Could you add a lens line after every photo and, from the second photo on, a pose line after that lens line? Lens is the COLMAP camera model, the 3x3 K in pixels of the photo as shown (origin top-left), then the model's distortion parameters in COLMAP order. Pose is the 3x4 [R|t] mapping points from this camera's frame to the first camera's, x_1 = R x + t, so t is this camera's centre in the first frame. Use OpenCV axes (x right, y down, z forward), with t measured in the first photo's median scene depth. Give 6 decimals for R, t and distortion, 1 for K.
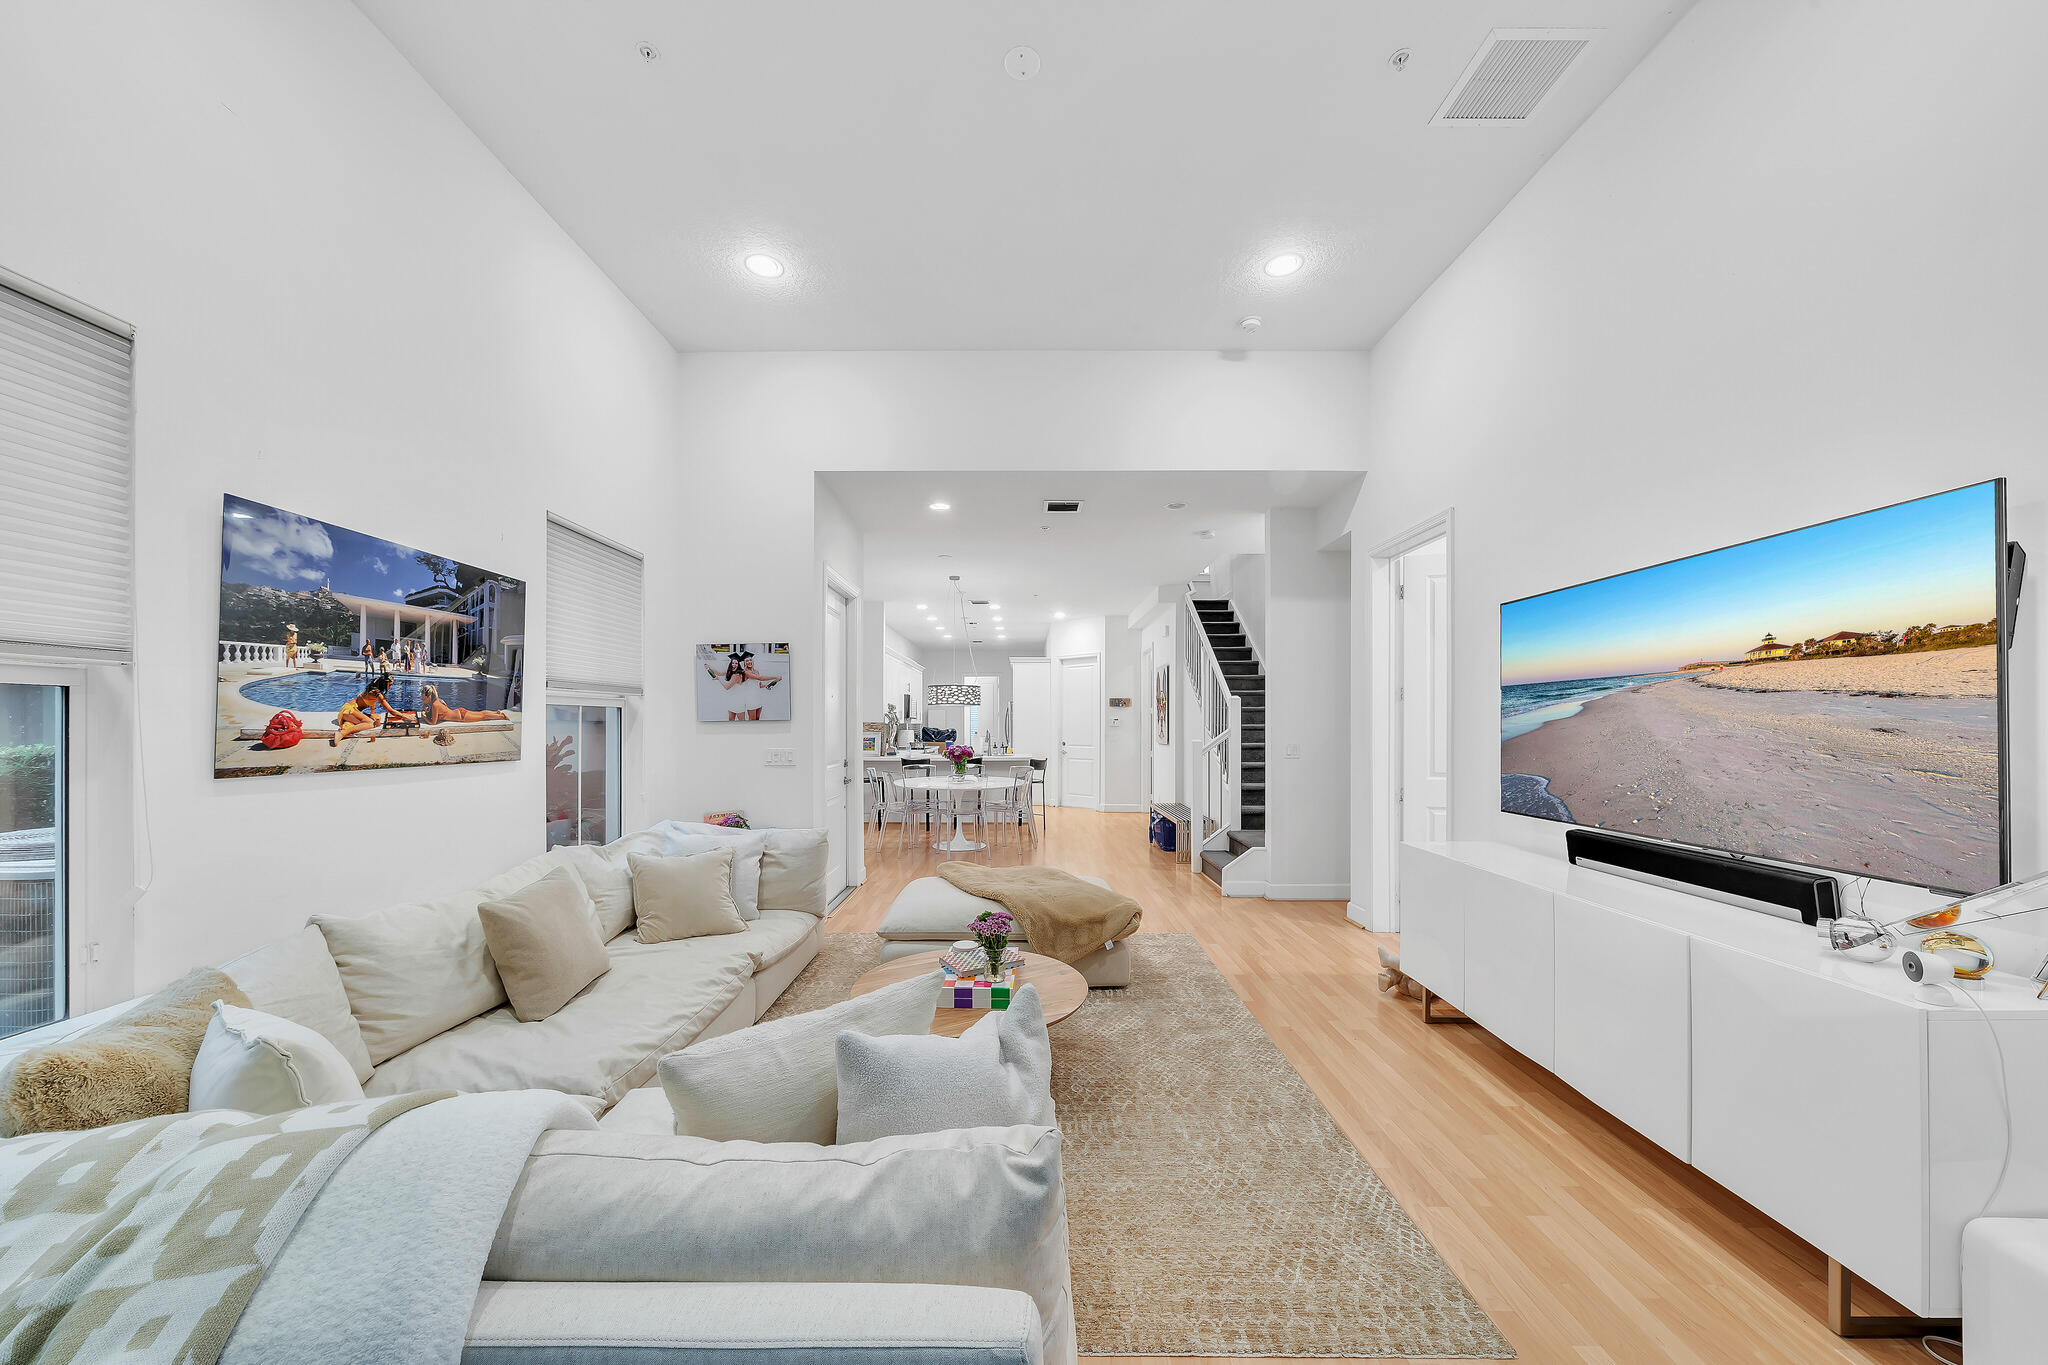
lens RADIAL K [[710.6, 0, 1015.5], [0, 710.6, 724.2], [0, 0, 1]] dist [0.000192, -0.000004]
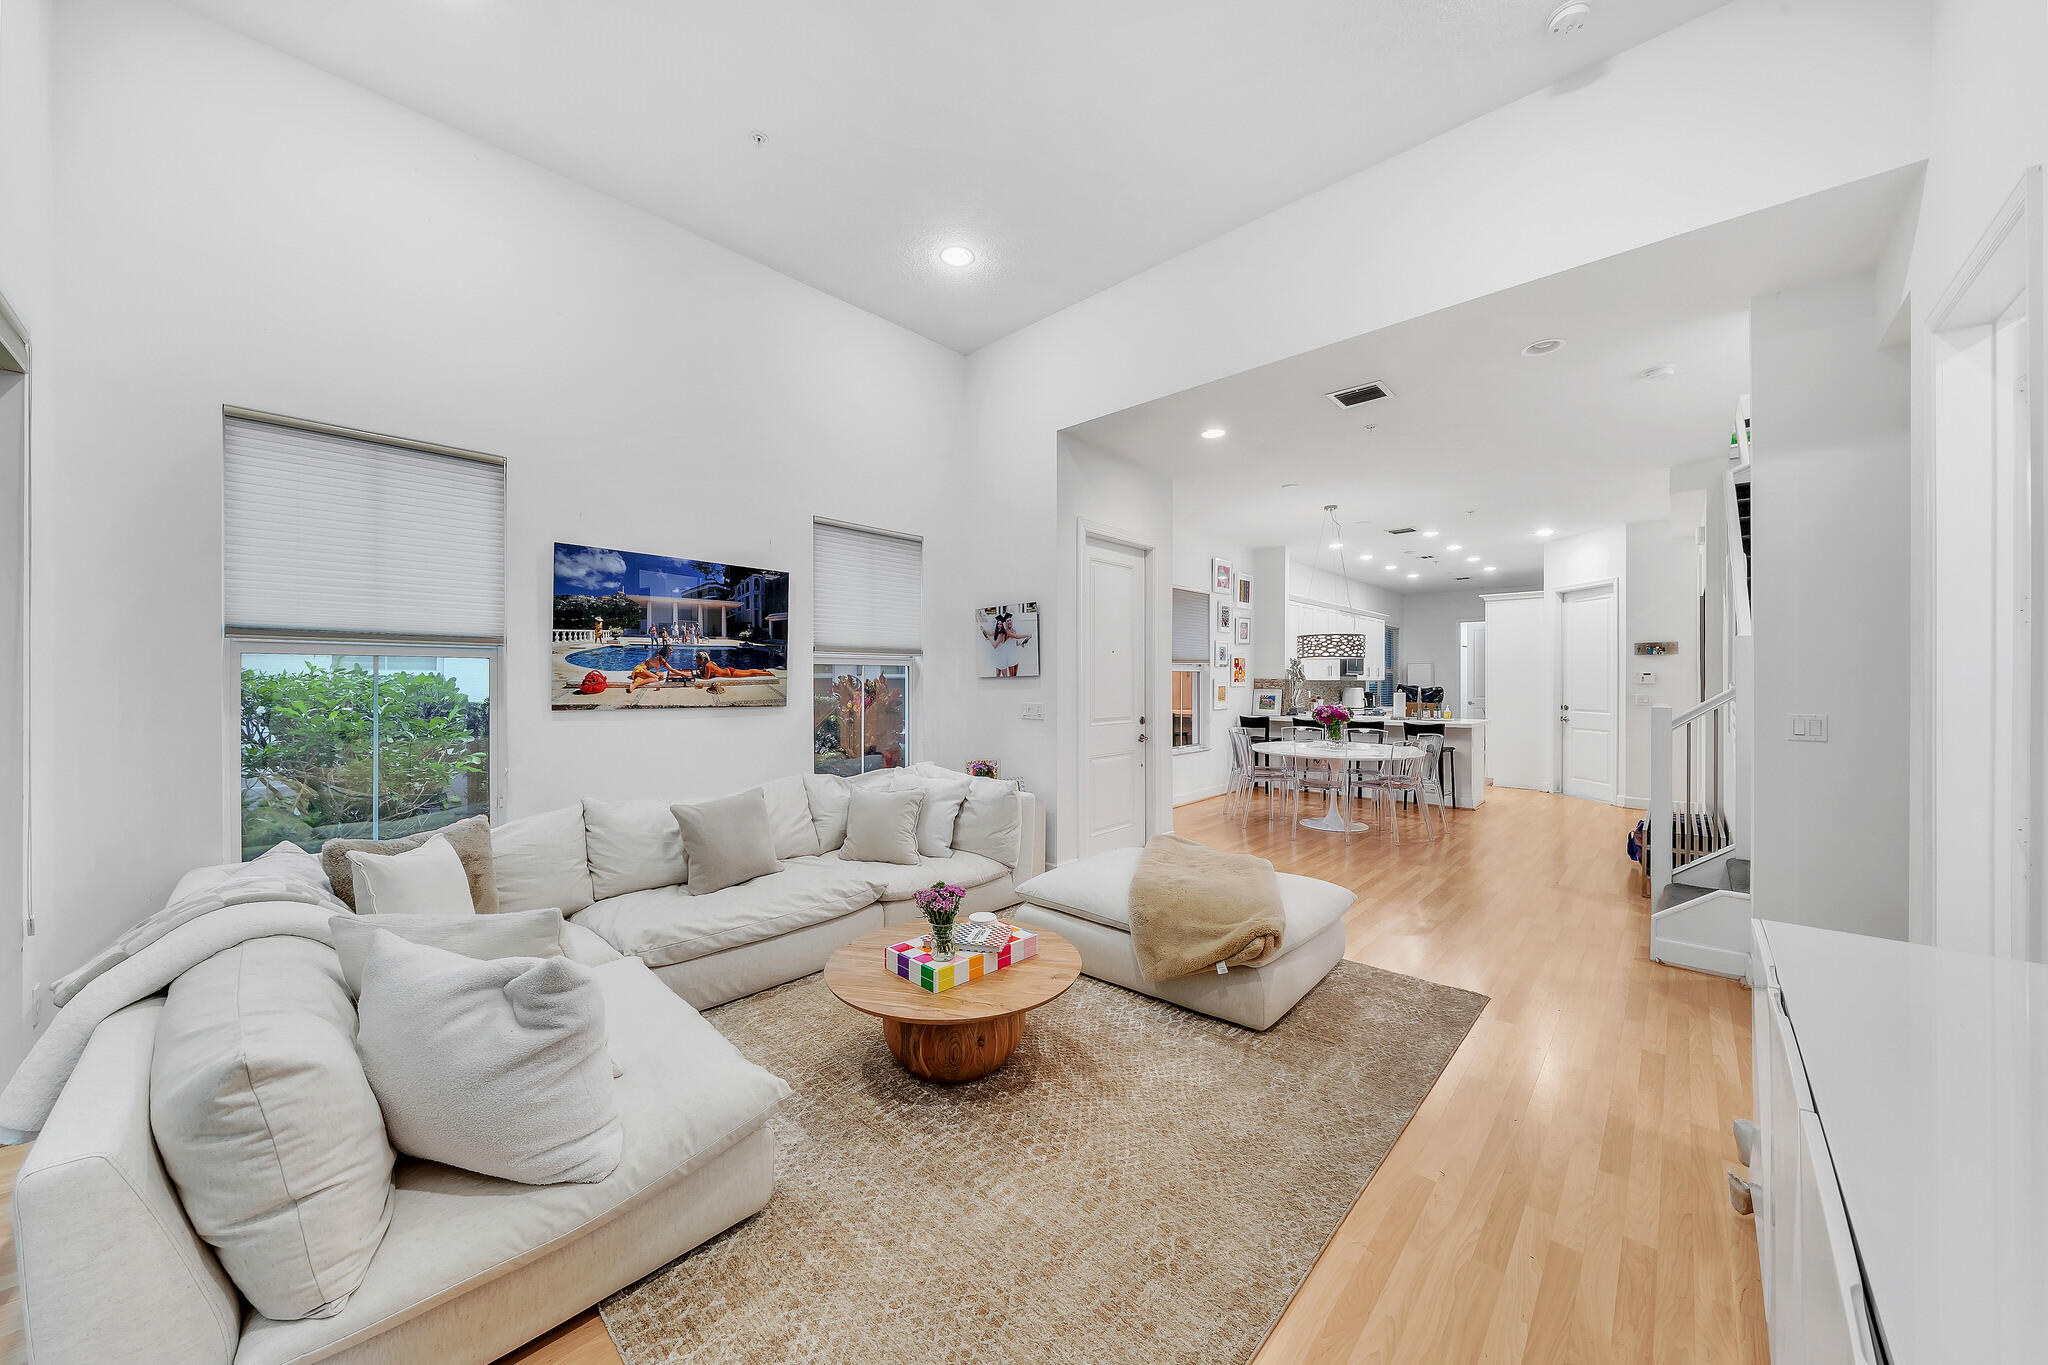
lens RADIAL K [[702.5, 0, 1018.8], [0, 702.5, 687.5], [0, 0, 1]] dist [-0.000626, -0.000043]
pose [[0.734293, 0.006624, -0.678800, 0.625182], [-0.000931, 0.999961, 0.008751, 0.004068], [0.678832, -0.005793, 0.734271, 0.387726]]
